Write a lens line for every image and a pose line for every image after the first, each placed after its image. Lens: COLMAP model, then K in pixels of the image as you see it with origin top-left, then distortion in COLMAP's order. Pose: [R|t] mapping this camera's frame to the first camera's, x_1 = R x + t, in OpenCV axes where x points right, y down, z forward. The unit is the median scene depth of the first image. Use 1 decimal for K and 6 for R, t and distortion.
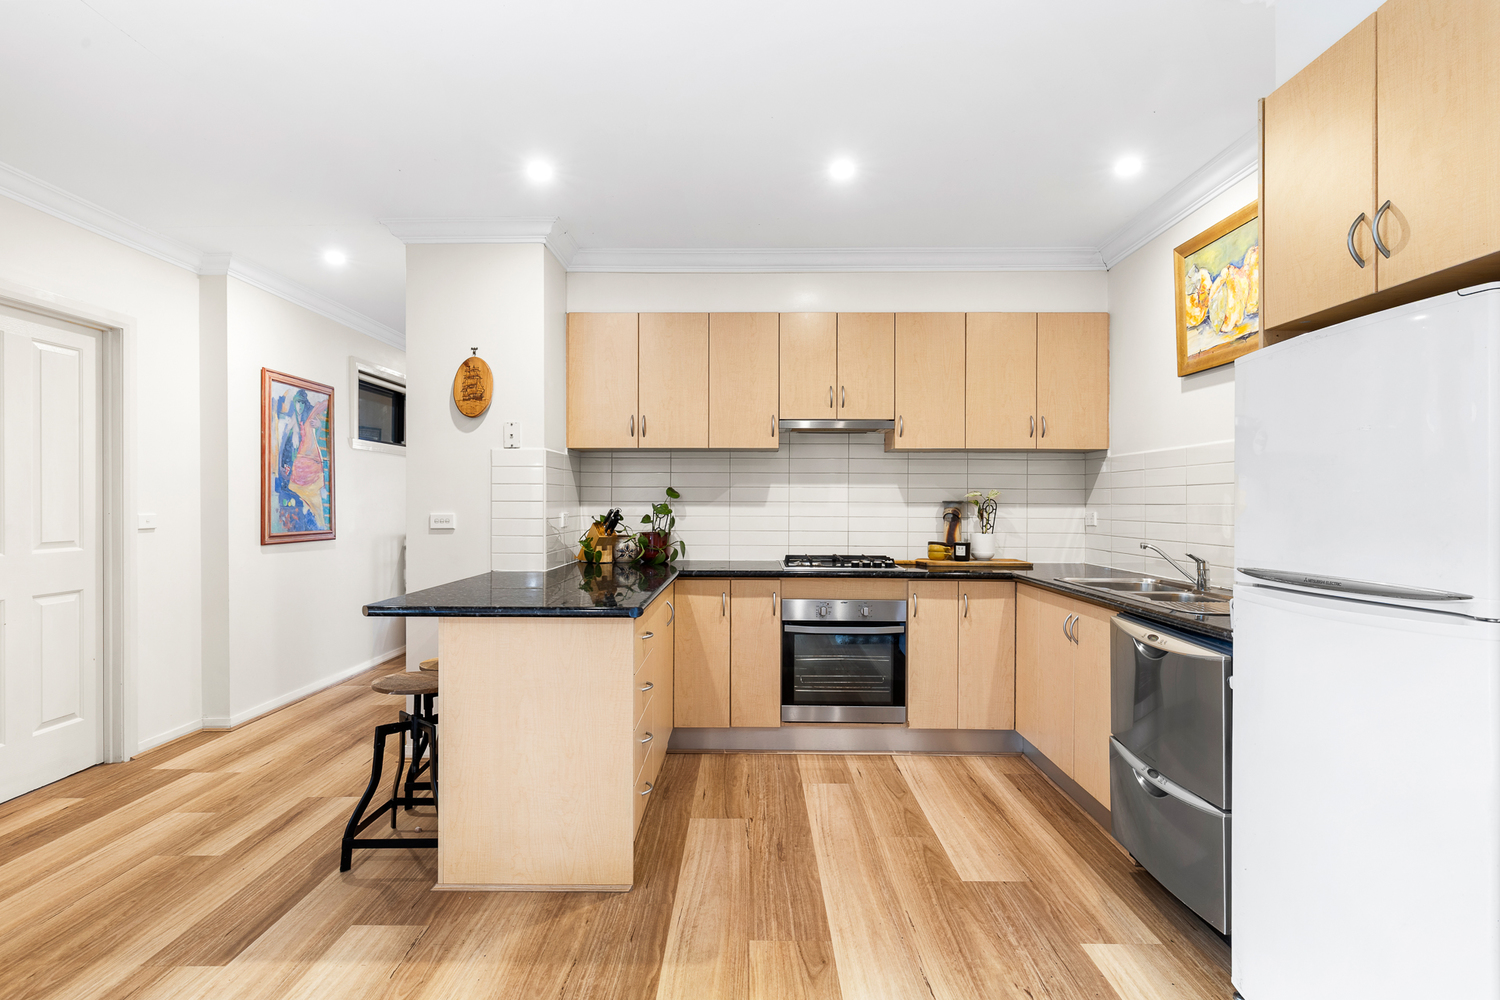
lens RADIAL K [[751.3, 0, 748.0], [0, 751.3, 500.8], [0, 0, 1]] dist [-0.000704, -0.000391]
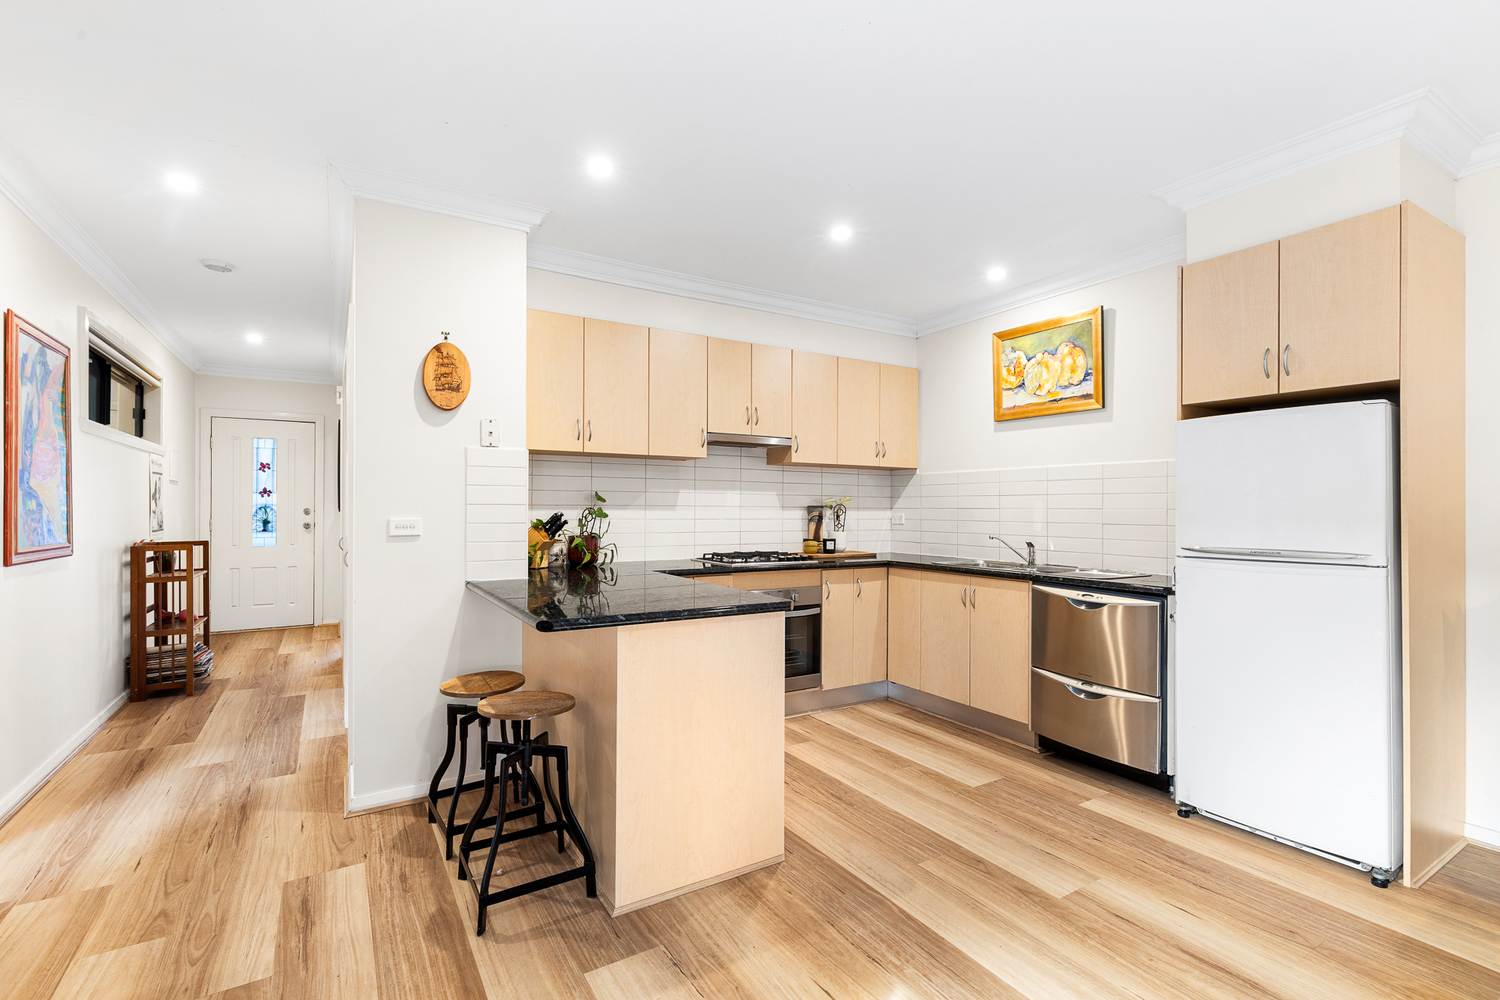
lens RADIAL K [[681.4, 0, 752.5], [0, 681.4, 503.3], [0, 0, 1]] dist [0.003330, 0.000778]
pose [[0.844418, 0.004968, 0.535661, -0.490971], [-0.003890, 0.999987, -0.003143, 0.000280], [-0.535670, 0.000570, 0.844427, 0.121157]]
